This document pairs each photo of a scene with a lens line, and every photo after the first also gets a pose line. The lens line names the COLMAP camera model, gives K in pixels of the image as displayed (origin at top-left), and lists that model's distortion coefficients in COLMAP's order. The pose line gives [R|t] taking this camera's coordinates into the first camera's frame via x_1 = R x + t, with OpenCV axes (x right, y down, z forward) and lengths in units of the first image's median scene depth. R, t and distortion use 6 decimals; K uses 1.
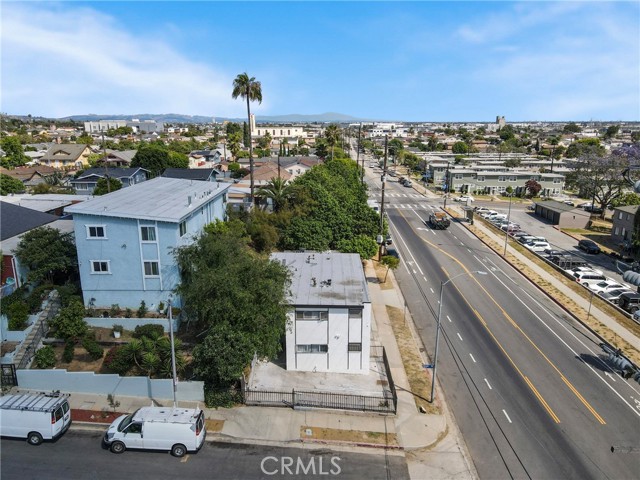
lens RADIAL K [[469.6, 0, 320.5], [0, 469.6, 239.6], [0, 0, 1]] dist [0.028088, -0.013879]
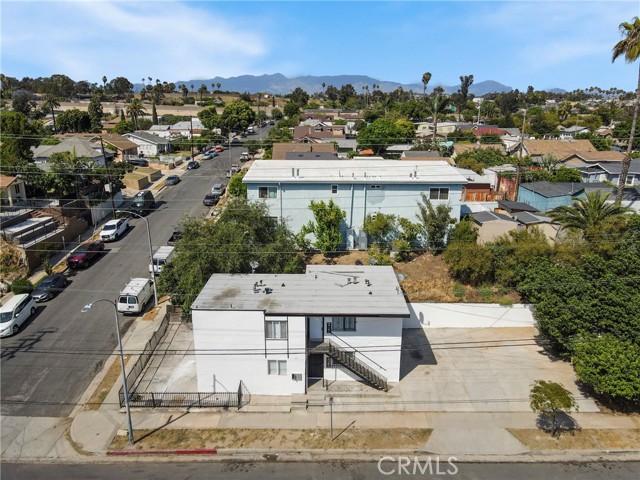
lens RADIAL K [[469.6, 0, 317.8], [0, 469.6, 242.4], [0, 0, 1]] dist [0.028088, -0.013879]
pose [[-0.002506, 0.281033, -0.959695, 0.938242], [-0.250151, 0.929010, 0.272701, -0.283035], [0.968204, 0.240752, 0.067972, 1.194202]]
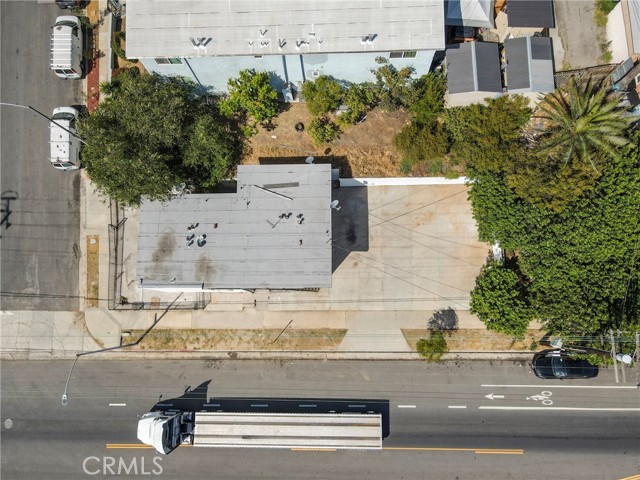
lens RADIAL K [[469.6, 0, 317.9], [0, 469.6, 241.1], [0, 0, 1]] dist [0.028088, -0.013879]
pose [[0.016357, 0.986791, -0.161172, 0.183974], [-0.196561, 0.161222, 0.967146, -0.929559], [0.980355, 0.015861, 0.196601, 1.231773]]
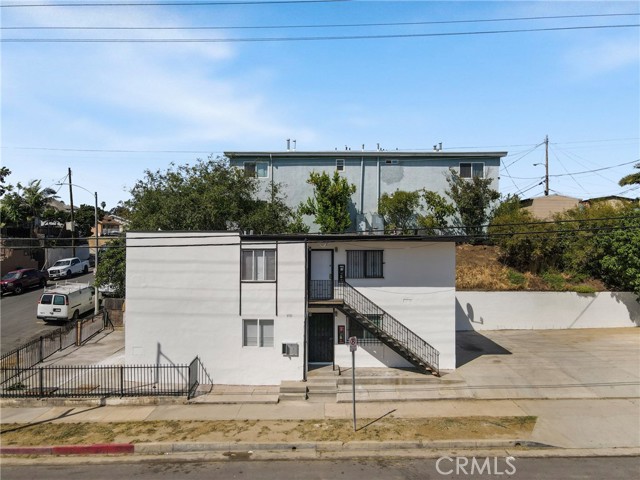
lens RADIAL K [[469.6, 0, 318.7], [0, 469.6, 240.6], [0, 0, 1]] dist [0.028088, -0.013879]
pose [[0.013259, -0.010367, -0.999858, 0.685151], [-0.251522, 0.967759, -0.013370, 0.101857], [0.967761, 0.251664, 0.010224, 1.276015]]
